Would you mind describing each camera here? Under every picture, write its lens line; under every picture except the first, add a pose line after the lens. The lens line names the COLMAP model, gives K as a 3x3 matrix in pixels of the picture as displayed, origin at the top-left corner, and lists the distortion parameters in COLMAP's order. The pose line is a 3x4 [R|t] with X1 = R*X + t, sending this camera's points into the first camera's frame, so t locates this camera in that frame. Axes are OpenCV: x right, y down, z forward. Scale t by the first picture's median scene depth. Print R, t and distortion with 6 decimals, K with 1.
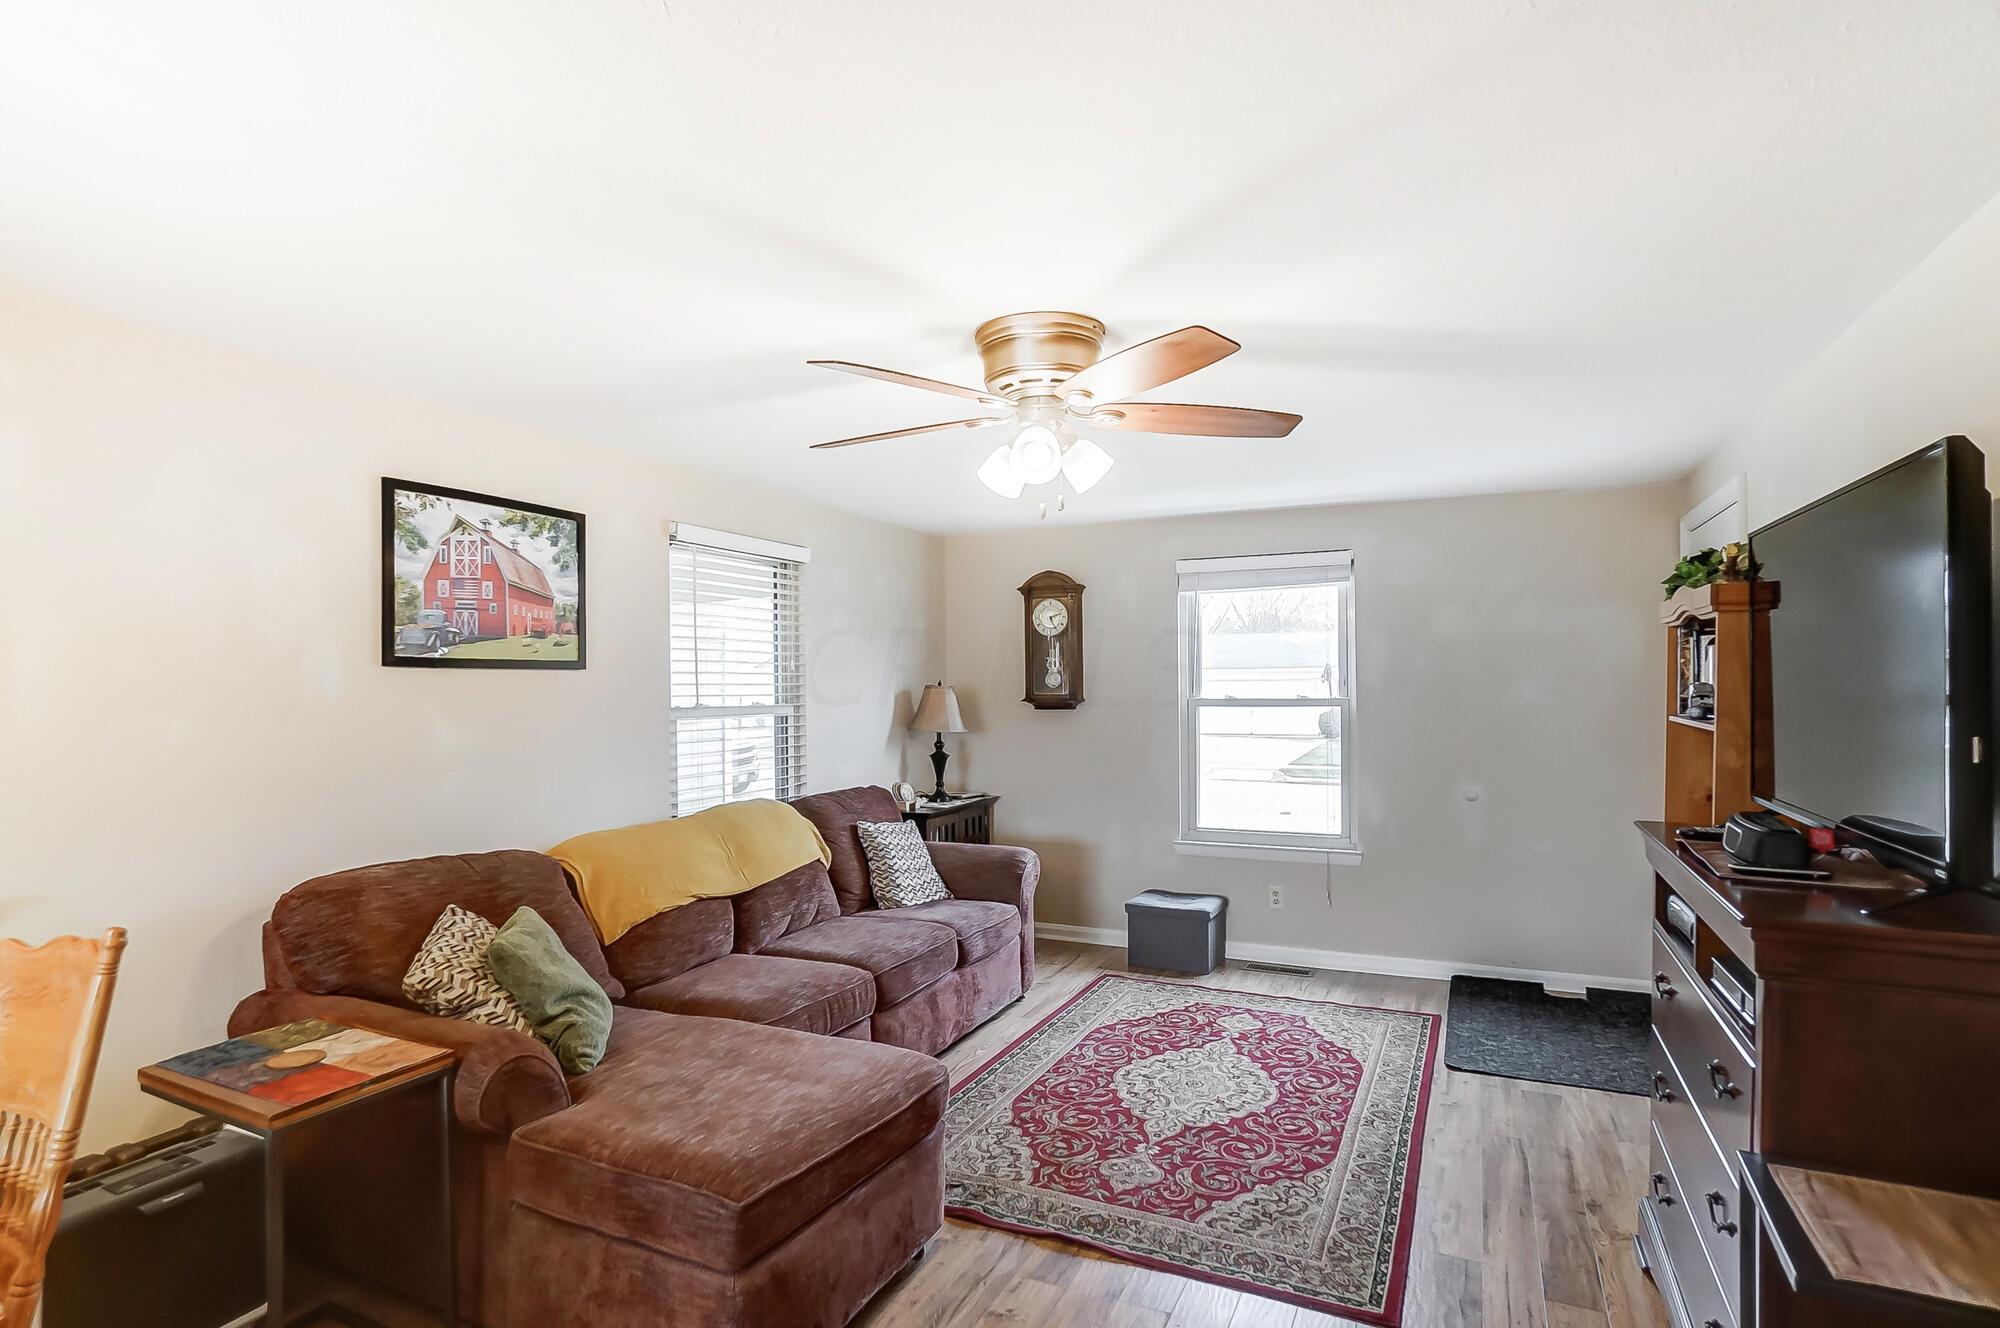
lens RADIAL K [[1022.4, 0, 998.5], [0, 1022.4, 688.5], [0, 0, 1]] dist [-0.002512, 0.000151]
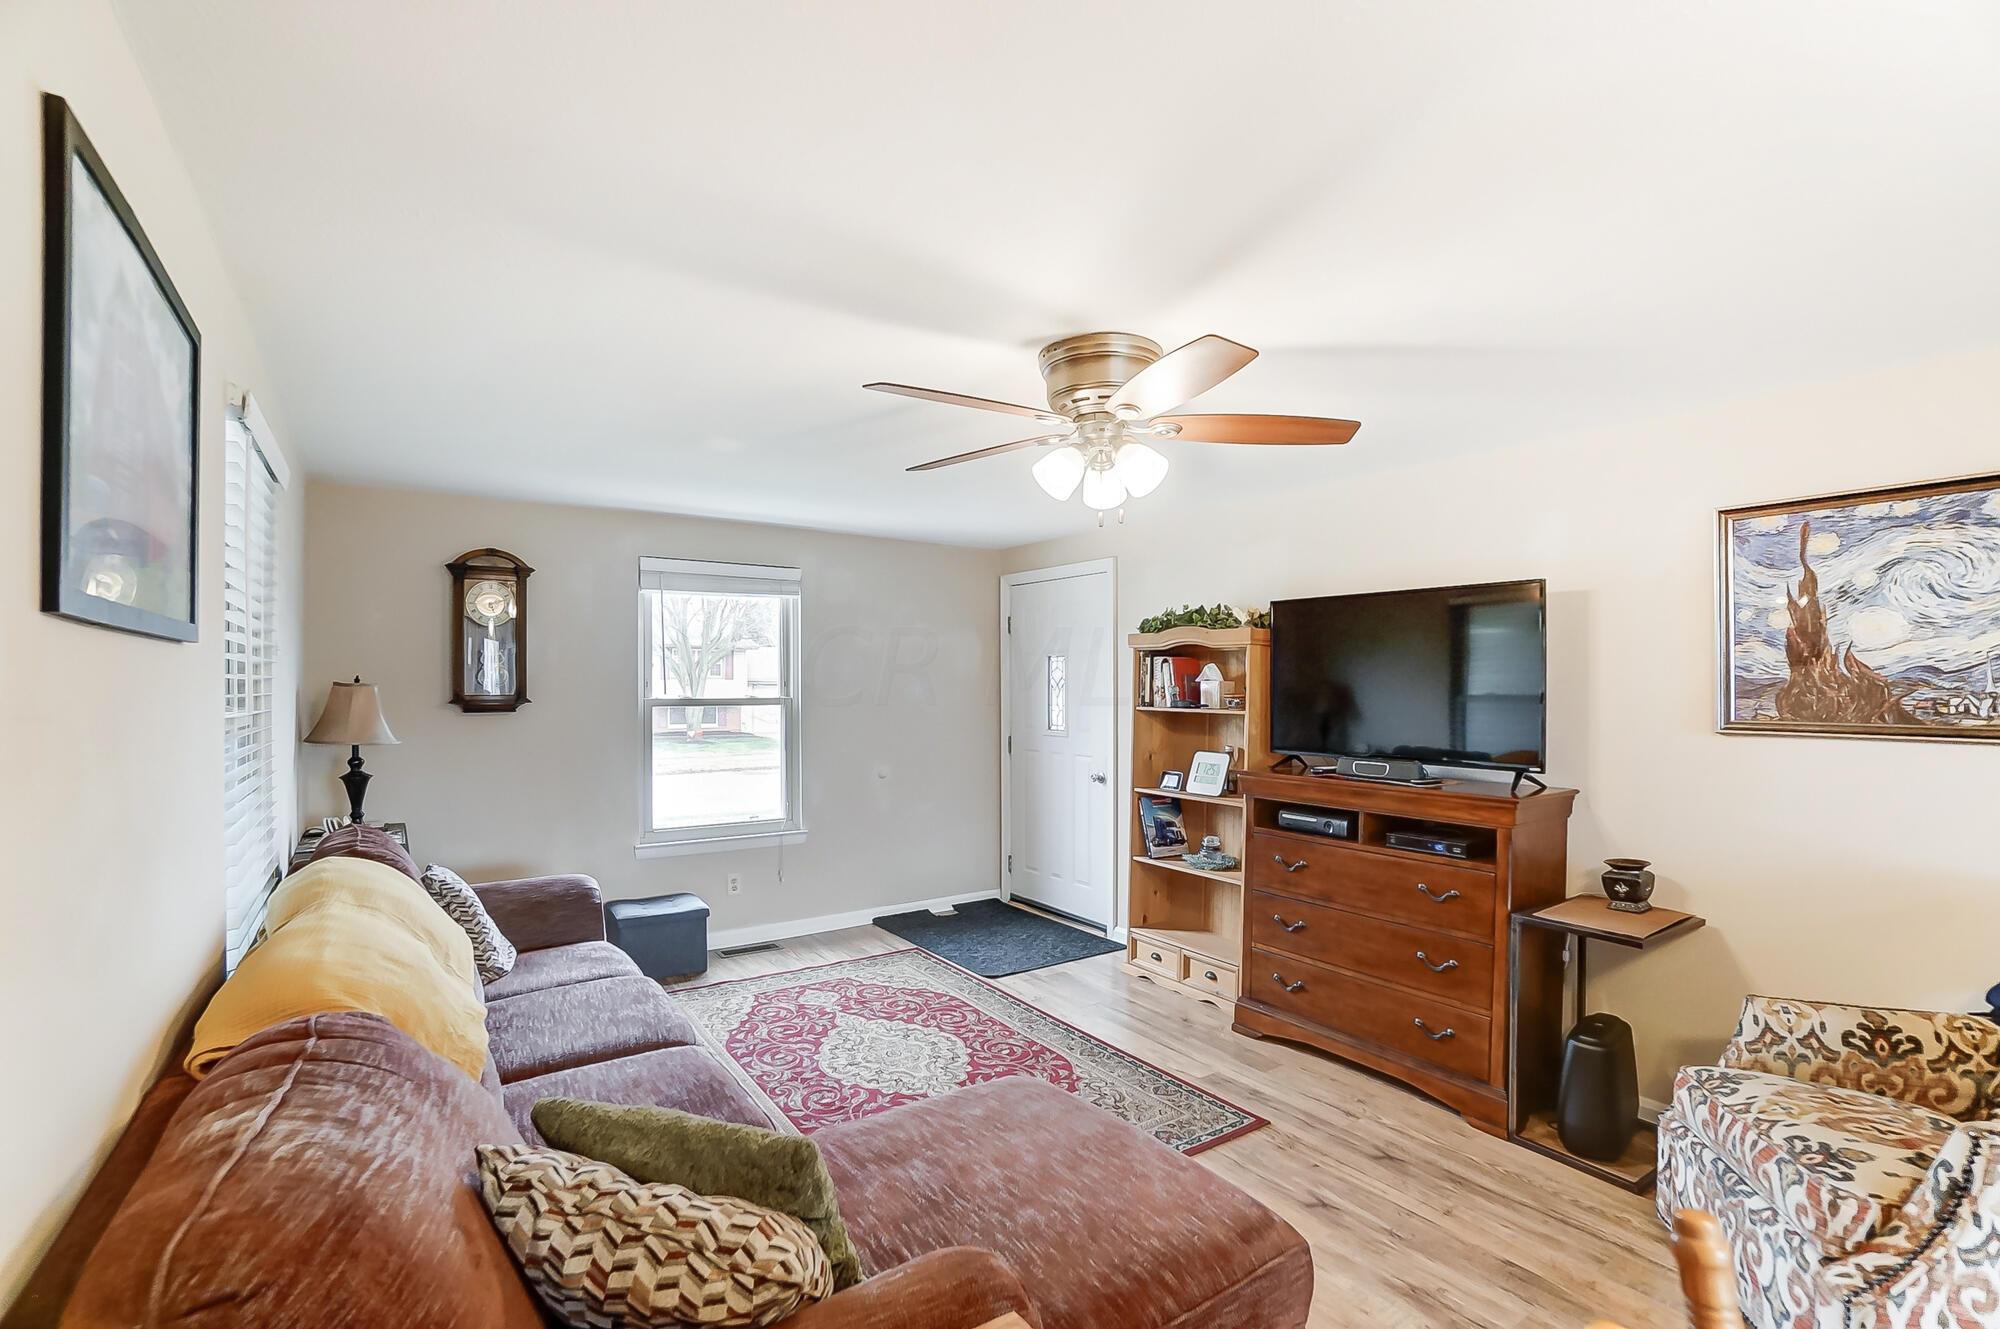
lens RADIAL K [[880.1, 0, 998.3], [0, 880.1, 688.8], [0, 0, 1]] dist [-0.040399, 0.000204]
pose [[0.508175, 0.007908, 0.861217, -0.417306], [-0.004637, 0.999968, -0.006447, 0.004348], [-0.861241, -0.000717, 0.508196, 0.327927]]
